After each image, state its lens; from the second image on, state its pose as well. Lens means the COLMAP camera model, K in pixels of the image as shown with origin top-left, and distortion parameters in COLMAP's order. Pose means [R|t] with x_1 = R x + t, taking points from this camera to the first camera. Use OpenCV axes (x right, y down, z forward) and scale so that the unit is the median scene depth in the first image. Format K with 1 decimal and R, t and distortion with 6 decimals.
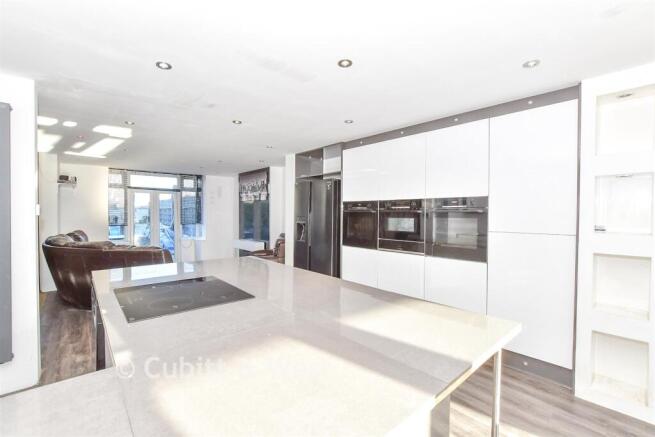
lens RADIAL K [[292.7, 0, 327.5], [0, 292.7, 218.5], [0, 0, 1]] dist [0.000238, 0.000237]
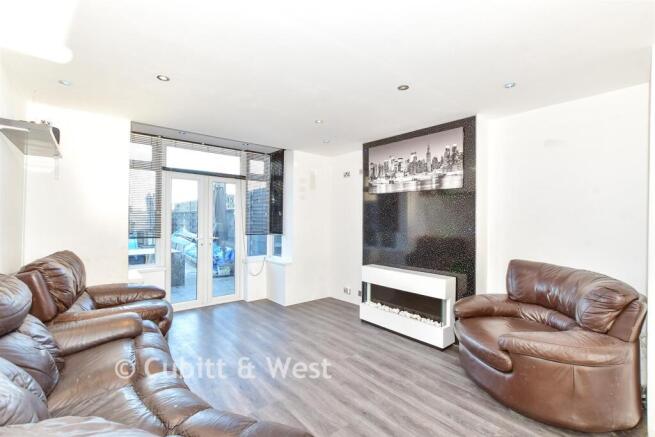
lens RADIAL K [[292.7, 0, 327.5], [0, 292.7, 218.5], [0, 0, 1]] dist [0.000238, 0.000237]
pose [[0.999911, 0.002741, -0.013072, -0.388579], [-0.003039, 0.999735, -0.022811, -0.000900], [0.013006, 0.022849, 0.999654, 0.486243]]
